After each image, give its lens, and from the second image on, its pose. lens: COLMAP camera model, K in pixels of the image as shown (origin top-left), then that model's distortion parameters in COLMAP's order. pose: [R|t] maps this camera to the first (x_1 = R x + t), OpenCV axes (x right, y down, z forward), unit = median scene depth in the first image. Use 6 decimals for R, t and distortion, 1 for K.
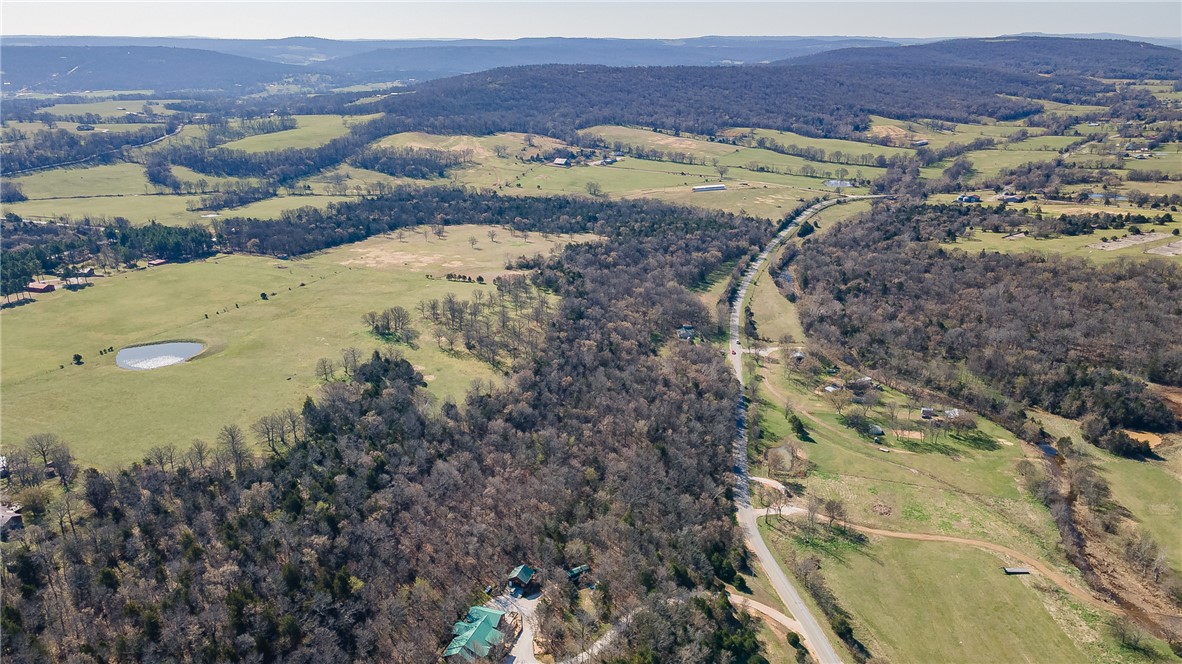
lens RADIAL K [[865.0, 0, 587.9], [0, 865.0, 332.5], [0, 0, 1]] dist [0.012425, 0.056240]
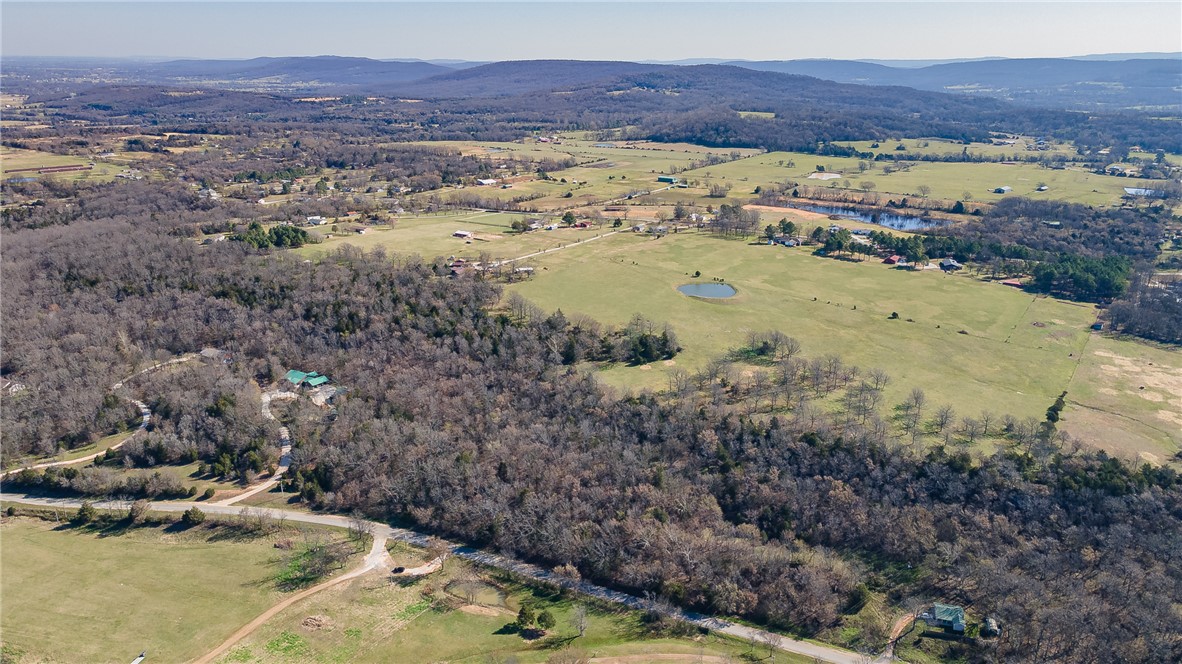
lens RADIAL K [[865.0, 0, 587.9], [0, 865.0, 332.5], [0, 0, 1]] dist [0.012425, 0.056240]
pose [[-0.289181, 0.297043, -0.910022, 0.720313], [-0.310018, 0.870345, 0.382607, -0.336108], [0.905684, 0.392766, -0.159599, 0.967526]]
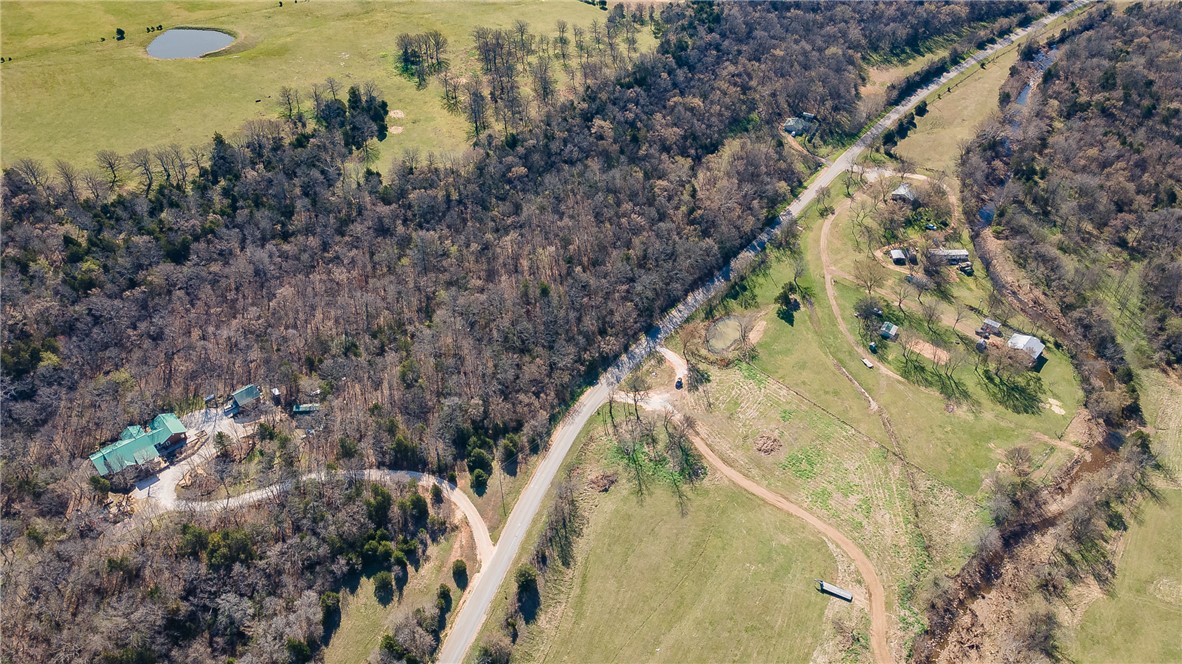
lens RADIAL K [[865.0, 0, 587.9], [0, 865.0, 332.5], [0, 0, 1]] dist [0.012425, 0.056240]
pose [[0.879986, 0.310019, -0.359880, 0.342030], [-0.159184, 0.906306, 0.391496, -0.126366], [0.447533, -0.287224, 0.846887, 0.230245]]
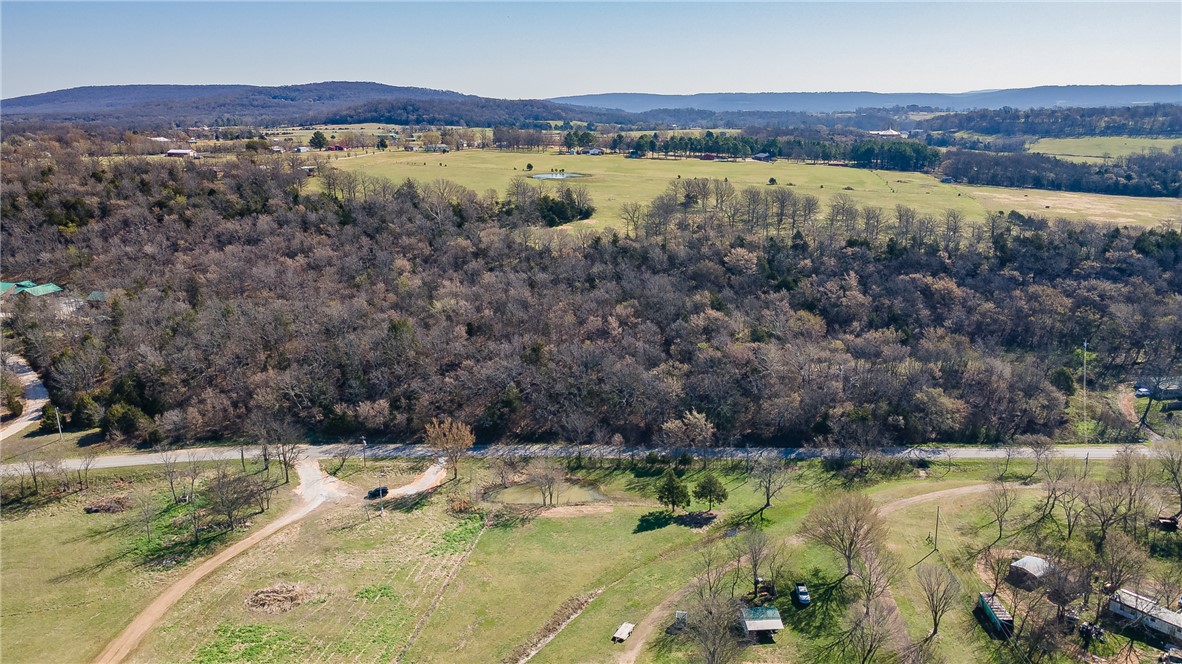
lens RADIAL K [[865.0, 0, 587.9], [0, 865.0, 332.5], [0, 0, 1]] dist [0.012425, 0.056240]
pose [[0.136793, 0.258628, -0.956242, 0.539925], [-0.314236, 0.926789, 0.205710, -0.024799], [0.939438, 0.272346, 0.208048, 0.780566]]
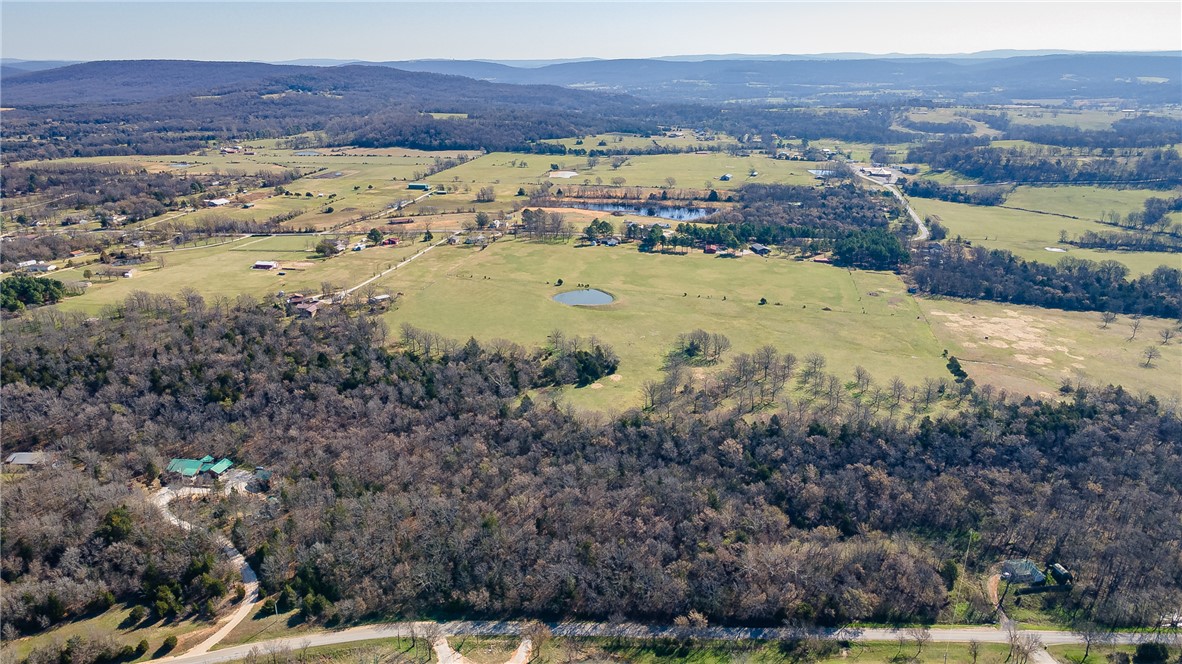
lens RADIAL K [[865.0, 0, 587.9], [0, 865.0, 332.5], [0, 0, 1]] dist [0.012425, 0.056240]
pose [[0.130851, 0.307545, -0.942494, 0.676837], [-0.318818, 0.913223, 0.253731, -0.233249], [0.938740, 0.267283, 0.217547, 0.664740]]
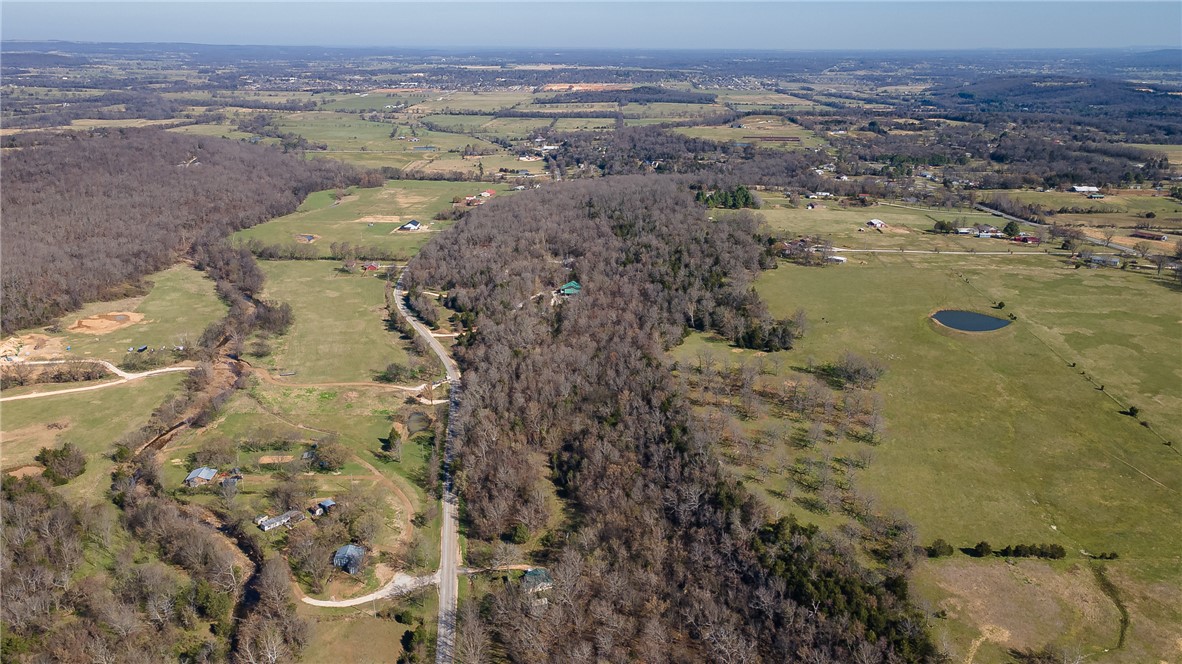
lens RADIAL K [[865.0, 0, 587.9], [0, 865.0, 332.5], [0, 0, 1]] dist [0.012425, 0.056240]
pose [[-0.961611, 0.088364, -0.259800, 0.250292], [-0.087699, 0.798131, 0.596067, -0.538579], [0.260025, 0.595969, -0.759742, 1.575652]]
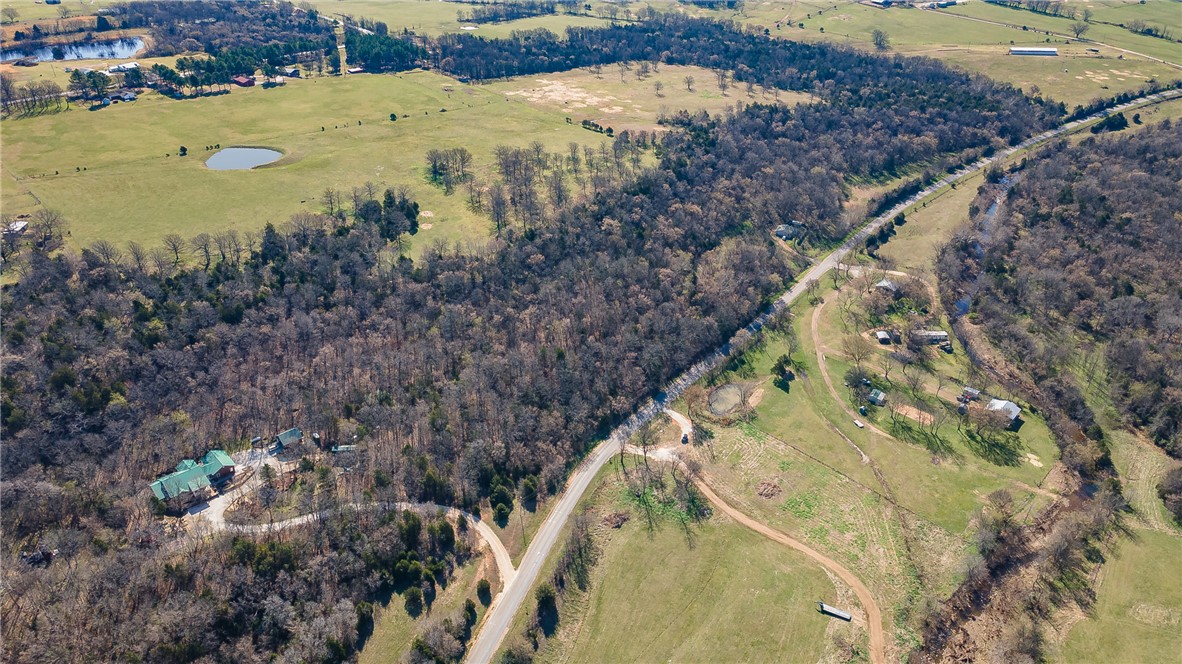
lens RADIAL K [[865.0, 0, 587.9], [0, 865.0, 332.5], [0, 0, 1]] dist [0.012425, 0.056240]
pose [[0.878713, 0.246850, -0.408570, 0.376502], [-0.163020, 0.959635, 0.229184, -0.080244], [0.448652, -0.134782, 0.883485, 0.156853]]
